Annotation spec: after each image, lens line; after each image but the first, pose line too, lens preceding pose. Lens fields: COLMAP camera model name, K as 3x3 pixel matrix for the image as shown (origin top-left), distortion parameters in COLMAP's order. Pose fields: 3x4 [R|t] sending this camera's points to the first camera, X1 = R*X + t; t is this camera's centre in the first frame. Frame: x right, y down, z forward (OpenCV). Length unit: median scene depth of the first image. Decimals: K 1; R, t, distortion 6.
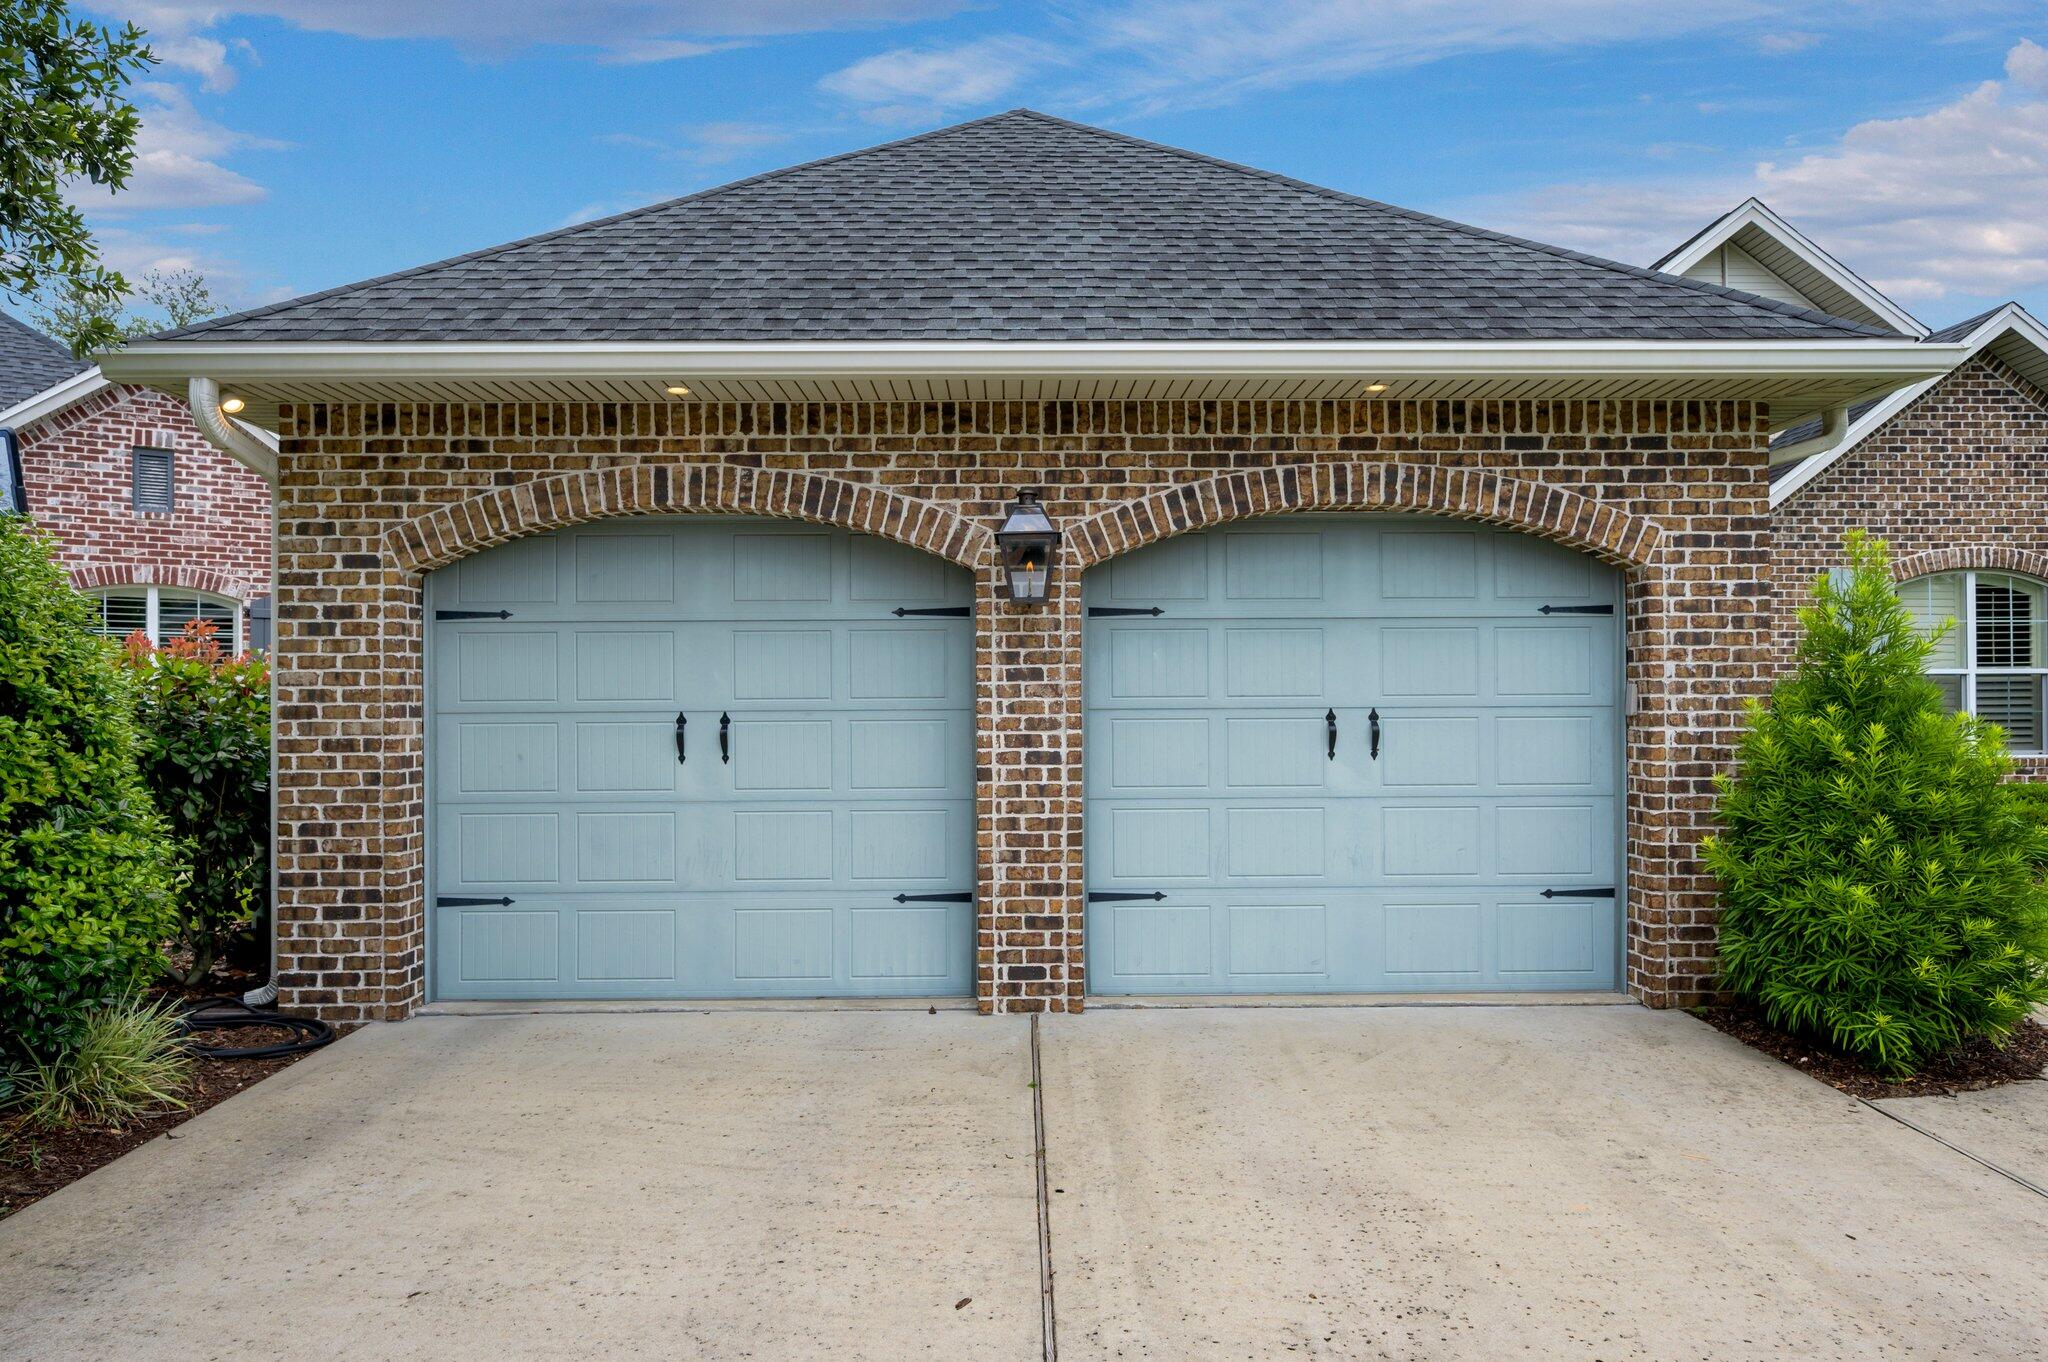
lens RADIAL K [[1216.3, 0, 1030.5], [0, 1216.3, 688.1], [0, 0, 1]] dist [-0.006825, 0.003281]
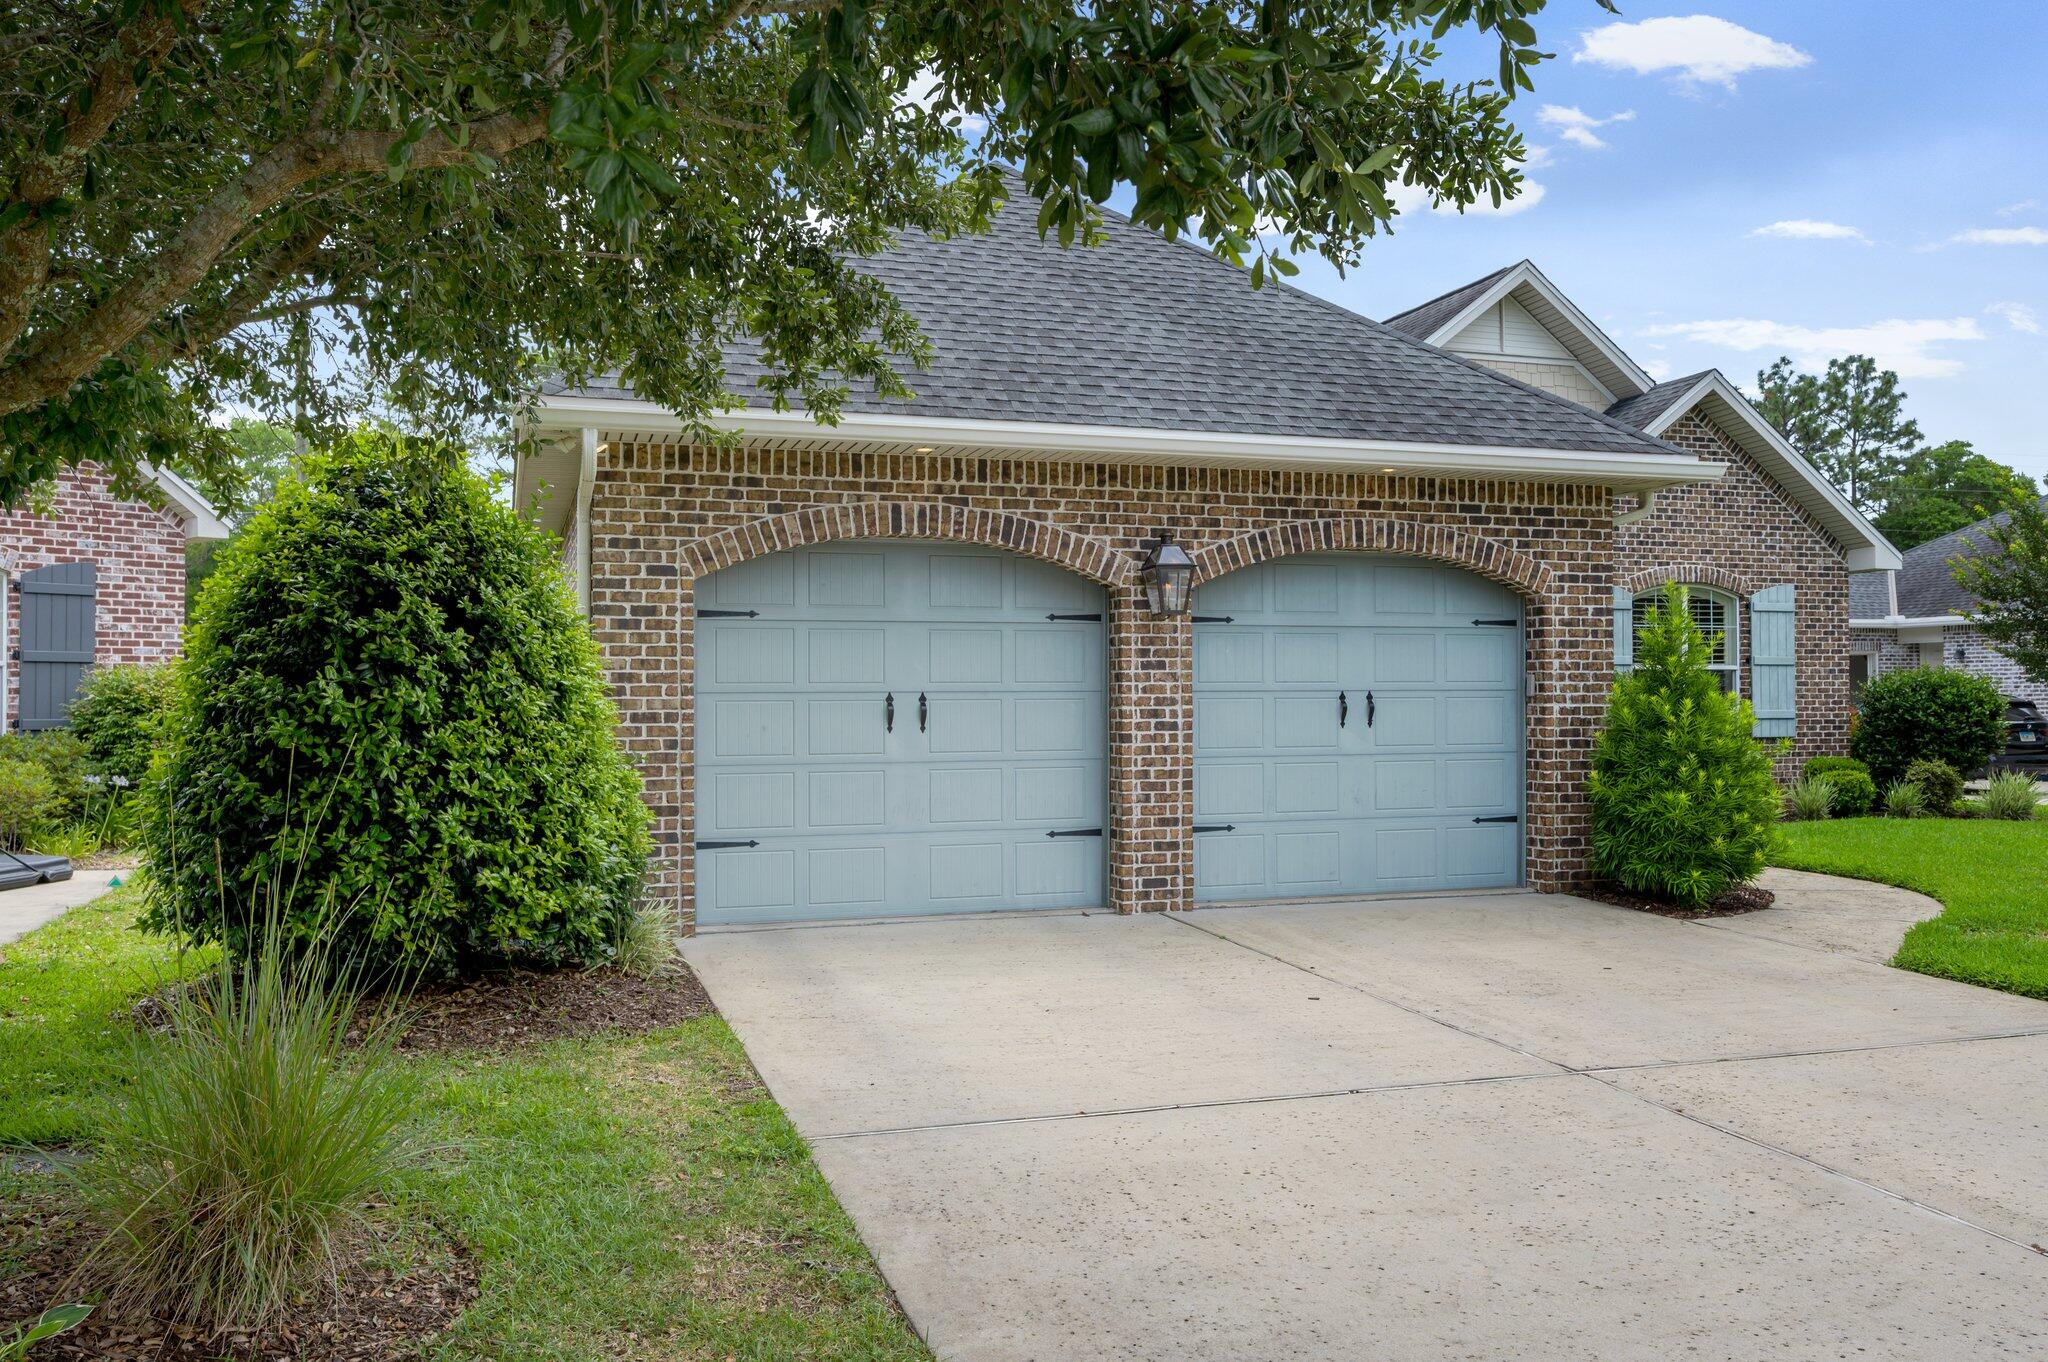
lens RADIAL K [[1608.5, 0, 1015.9], [0, 1608.5, 669.9], [0, 0, 1]] dist [-0.005611, -0.005120]
pose [[0.955155, 0.006549, 0.296034, -0.686701], [-0.004062, 0.999951, -0.009017, 0.011165], [-0.296079, 0.007410, 0.955135, -0.682384]]
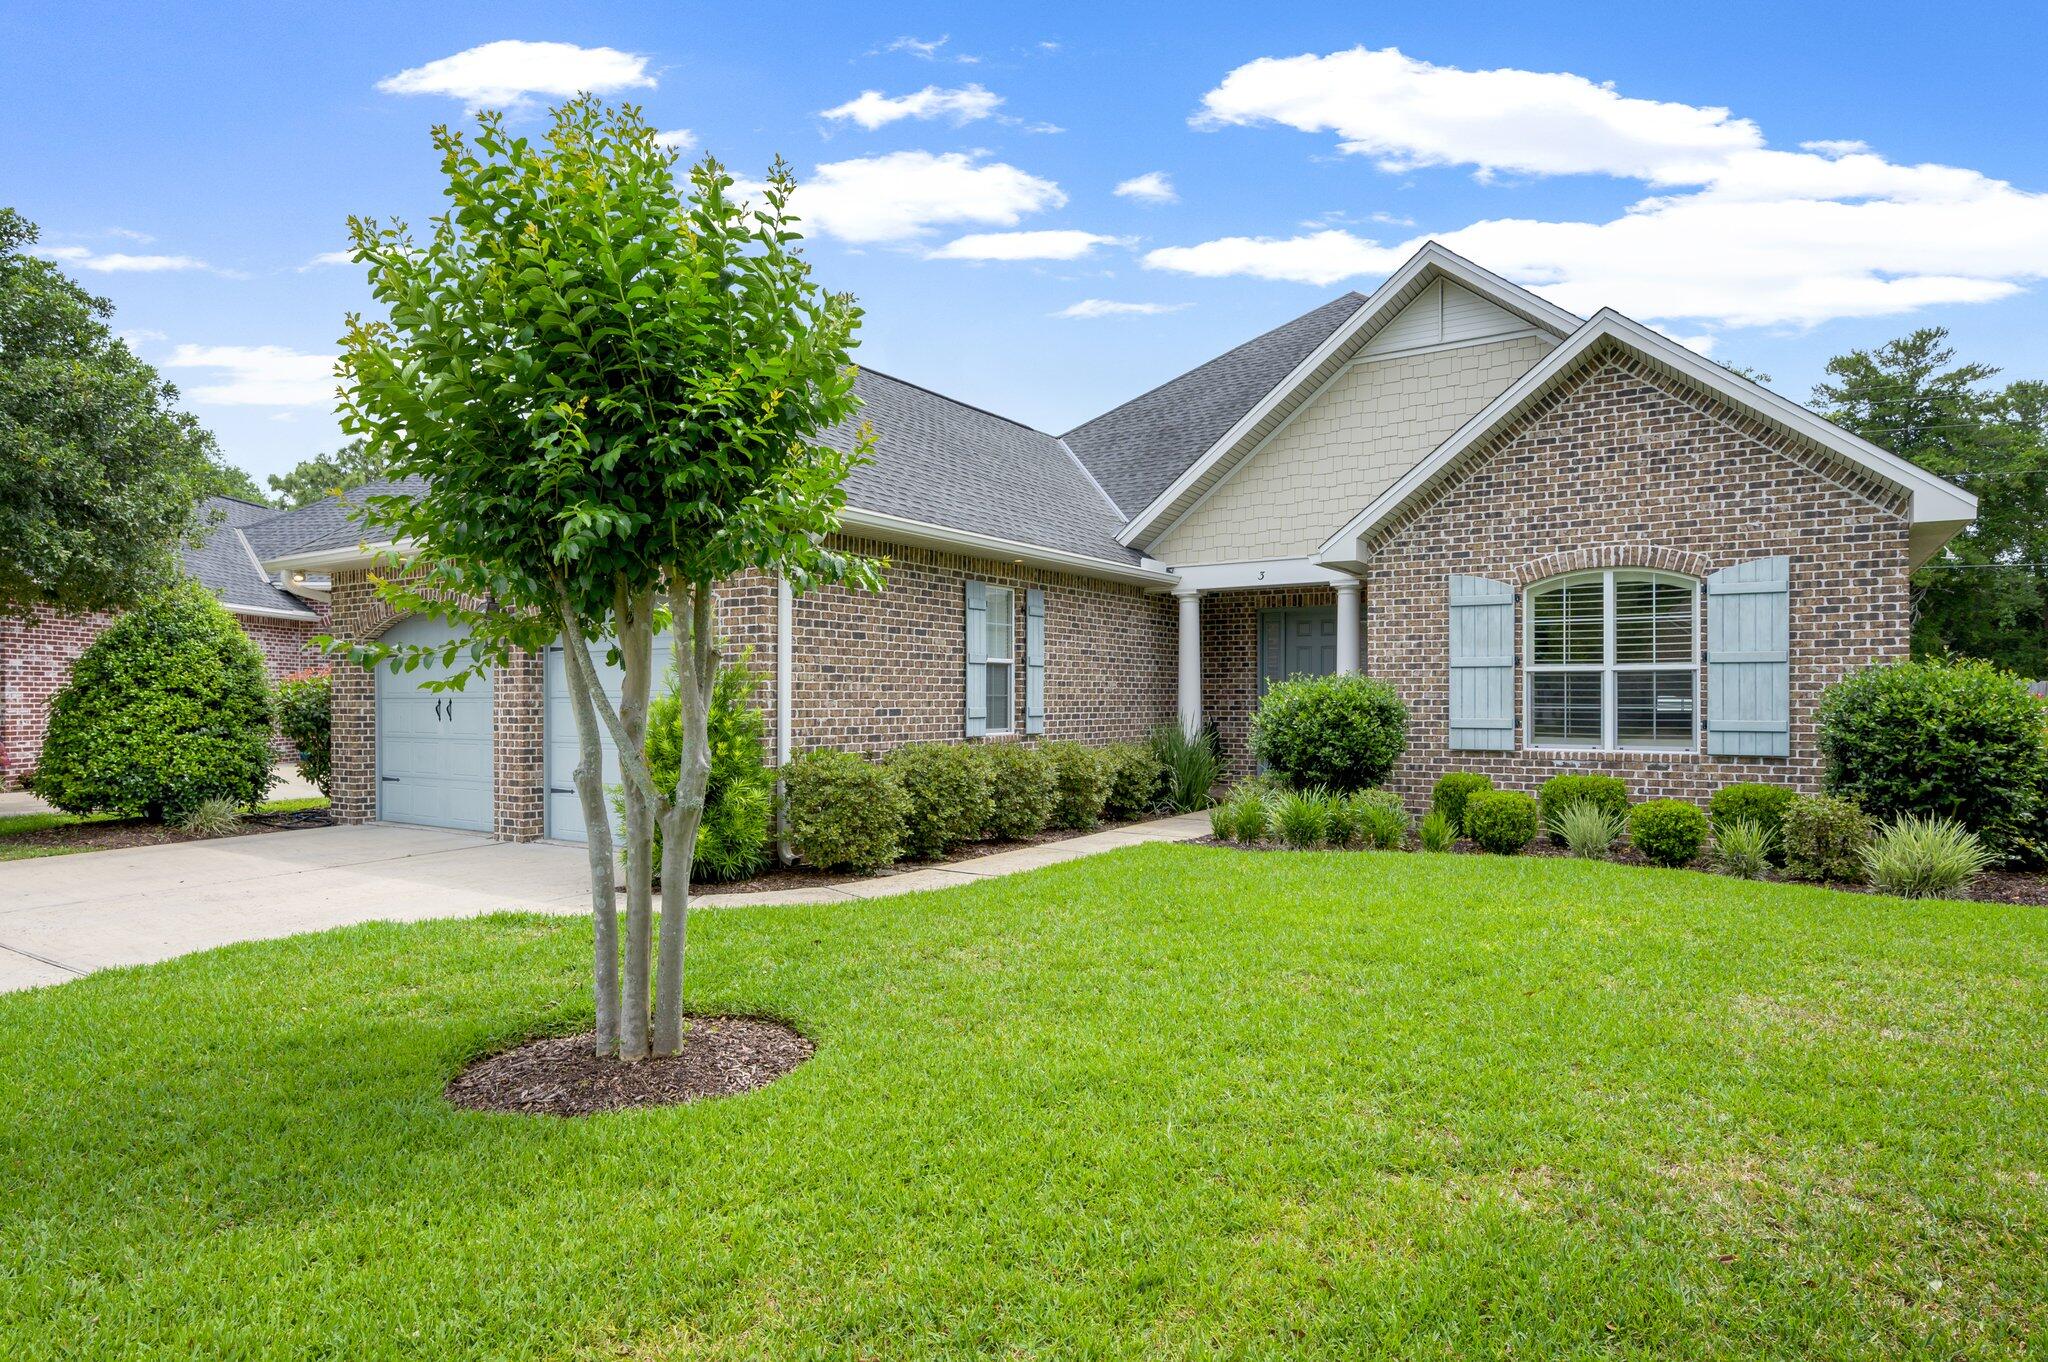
lens RADIAL K [[1124.4, 0, 1025.1], [0, 1124.4, 696.6], [0, 0, 1]] dist [-0.002495, -0.000446]
pose [[0.834072, 0.002762, -0.551649, 1.805706], [0.002499, 0.999958, 0.008785, 0.001464], [0.551650, -0.008706, 0.834030, -0.127520]]
